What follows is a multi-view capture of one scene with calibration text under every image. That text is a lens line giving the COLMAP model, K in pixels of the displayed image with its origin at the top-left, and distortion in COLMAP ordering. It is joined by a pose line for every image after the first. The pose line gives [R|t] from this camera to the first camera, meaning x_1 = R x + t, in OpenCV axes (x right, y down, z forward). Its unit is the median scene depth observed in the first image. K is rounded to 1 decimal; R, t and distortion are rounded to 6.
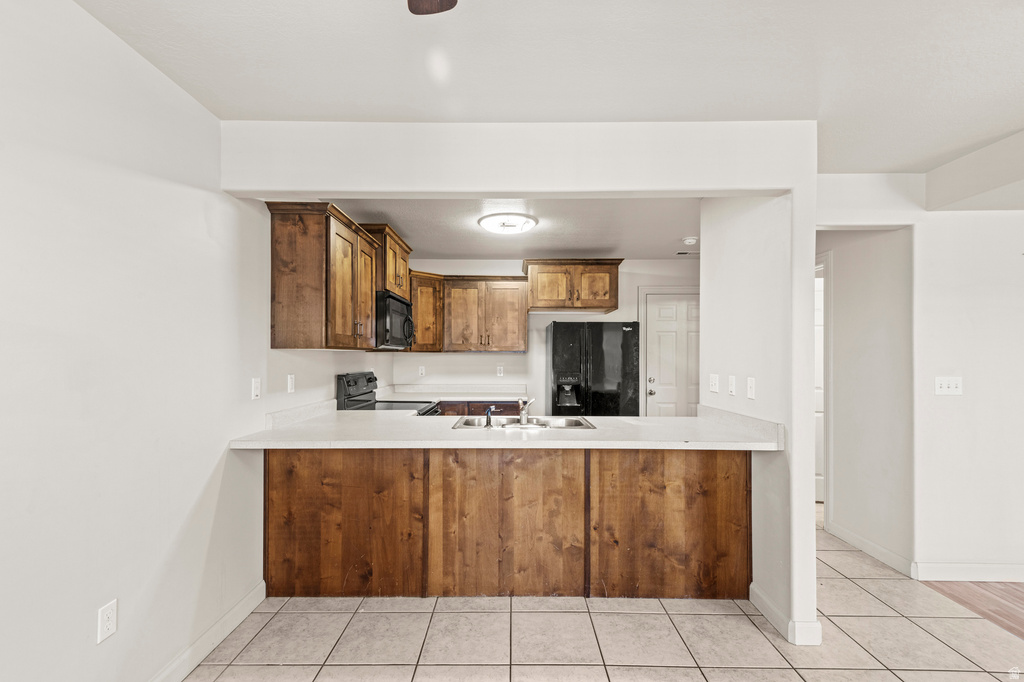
lens RADIAL K [[452.6, 0, 509.1], [0, 452.6, 355.1], [0, 0, 1]] dist [0.039184, -0.019491]
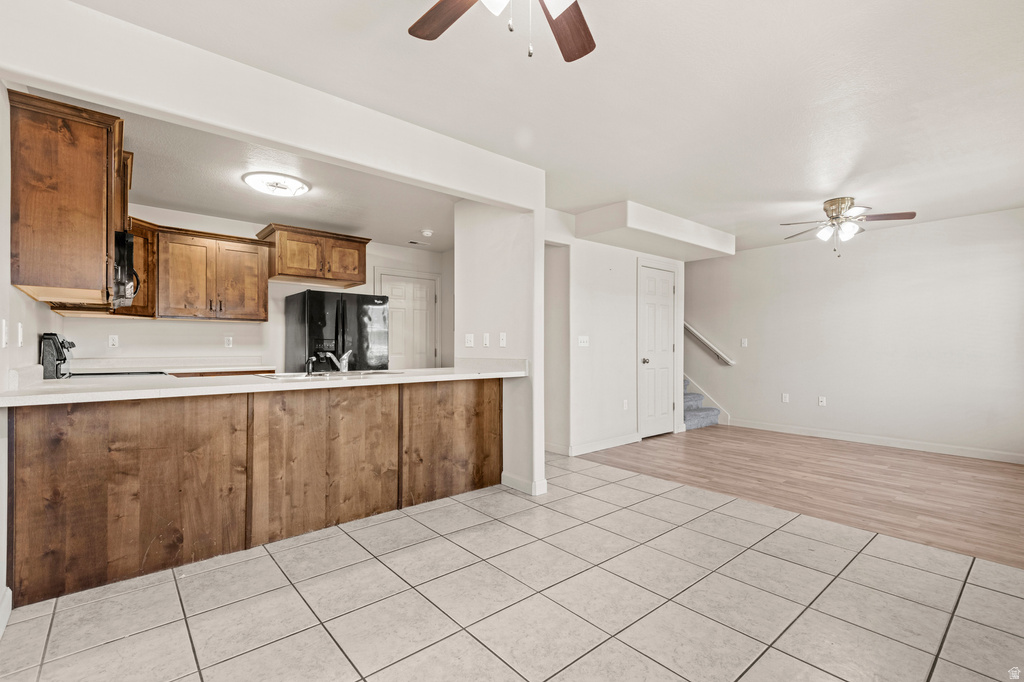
lens RADIAL K [[462.2, 0, 501.0], [0, 462.2, 345.4], [0, 0, 1]] dist [0.013165, -0.000952]
pose [[0.759717, 0.003791, 0.650243, -0.423256], [-0.001051, 0.999989, -0.004602, 0.093067], [-0.650253, 0.002813, 0.759712, -0.120335]]
